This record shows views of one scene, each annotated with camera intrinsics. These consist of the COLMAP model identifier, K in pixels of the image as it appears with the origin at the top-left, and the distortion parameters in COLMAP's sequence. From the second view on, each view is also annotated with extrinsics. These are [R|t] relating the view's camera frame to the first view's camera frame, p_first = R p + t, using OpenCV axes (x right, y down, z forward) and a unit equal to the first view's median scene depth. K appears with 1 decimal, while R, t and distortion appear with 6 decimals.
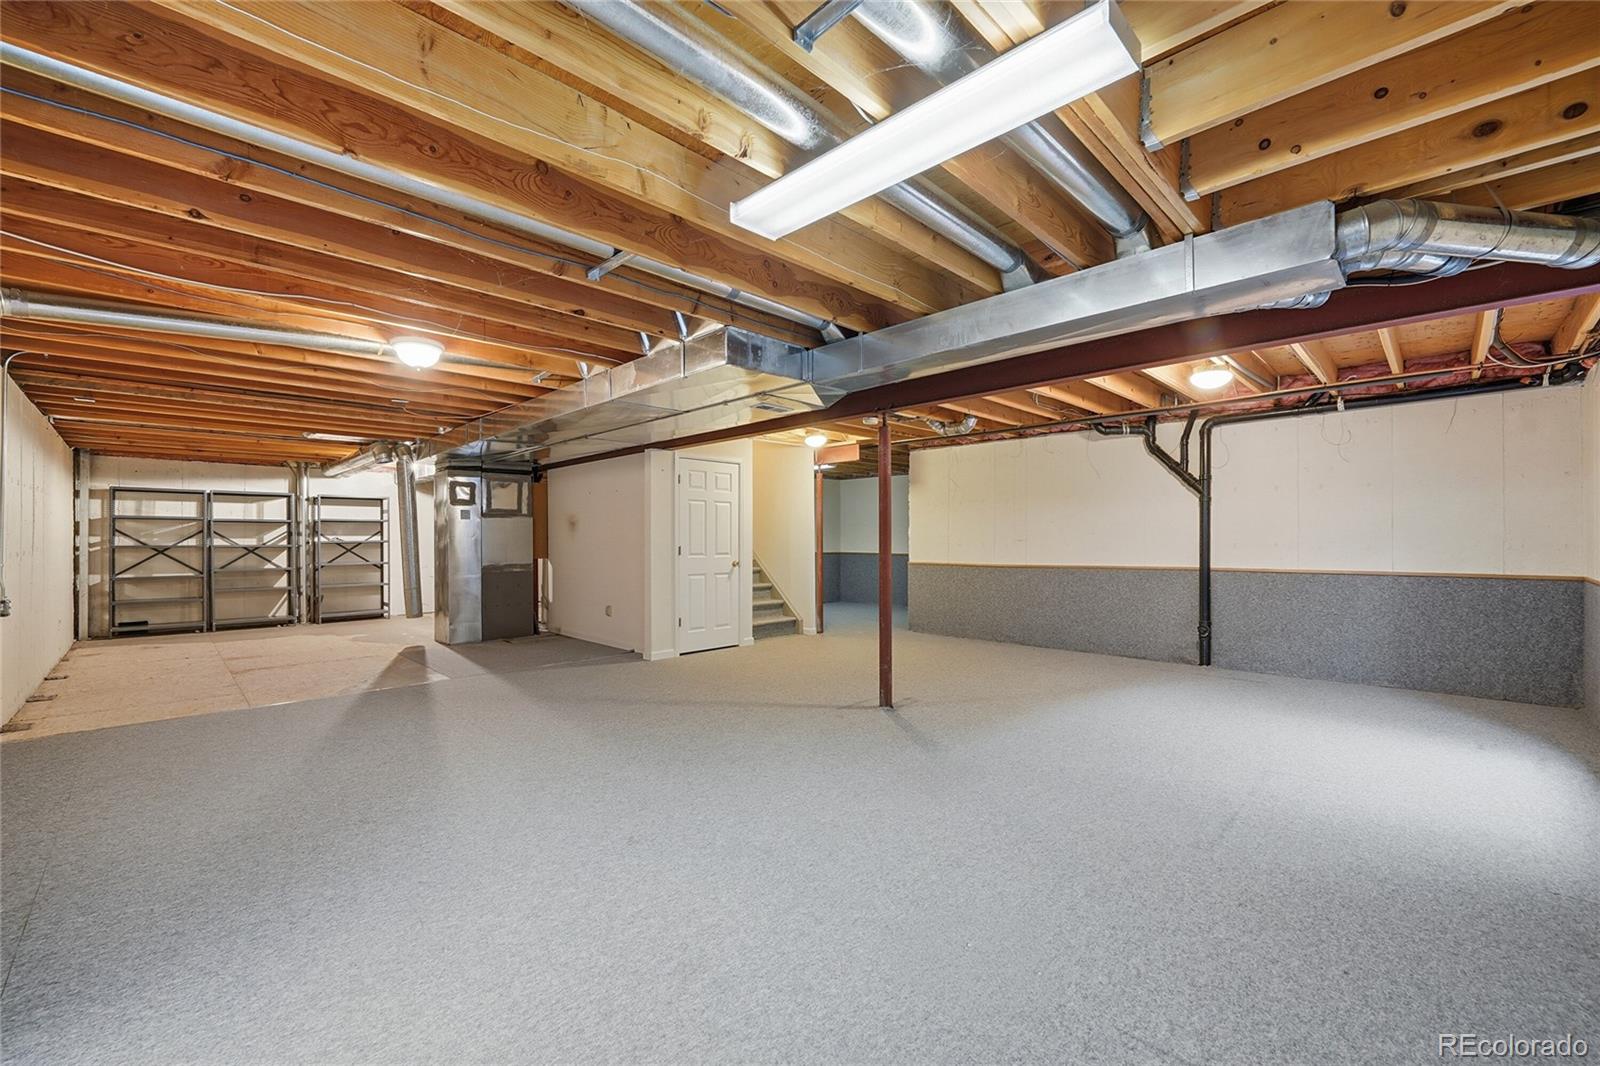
lens RADIAL K [[649.2, 0, 797.0], [0, 649.2, 537.3], [0, 0, 1]] dist [-0.006323, -0.000987]
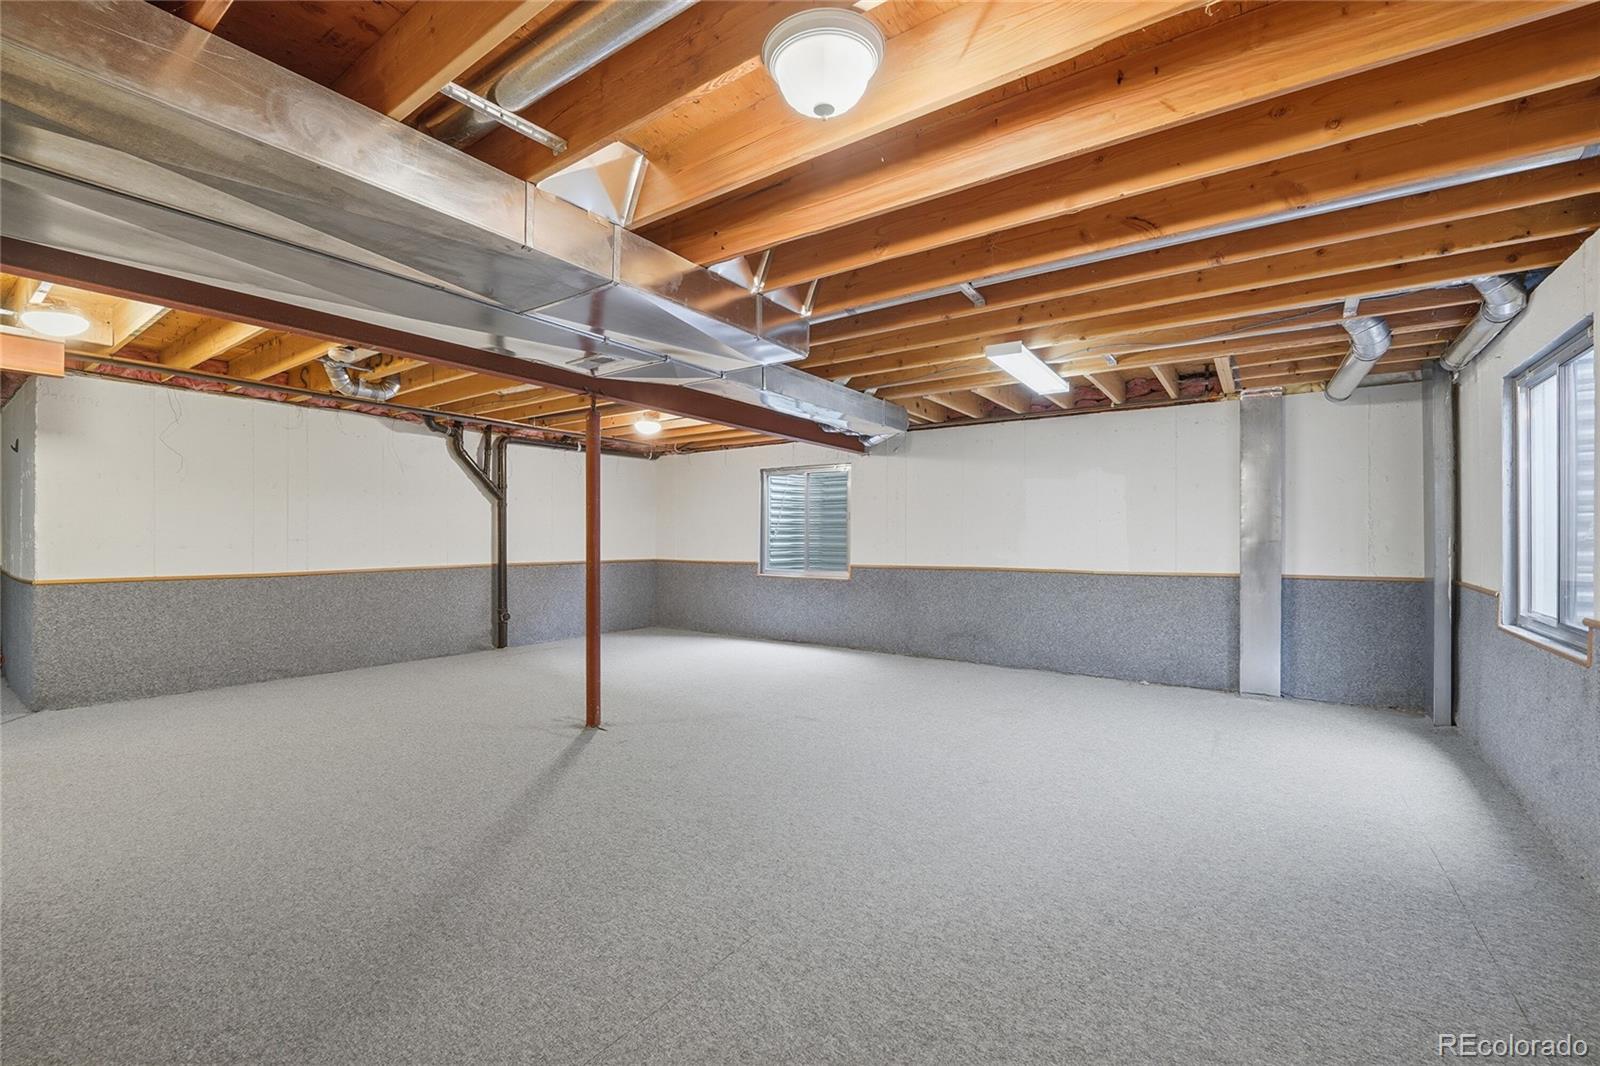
lens RADIAL K [[649.2, 0, 800.2], [0, 649.2, 536.3], [0, 0, 1]] dist [-0.006323, -0.000987]
pose [[-0.163712, 0.006953, 0.986484, -0.607630], [-0.002768, 0.999968, -0.007507, 0.005167], [-0.986504, -0.003959, -0.163688, 0.665503]]
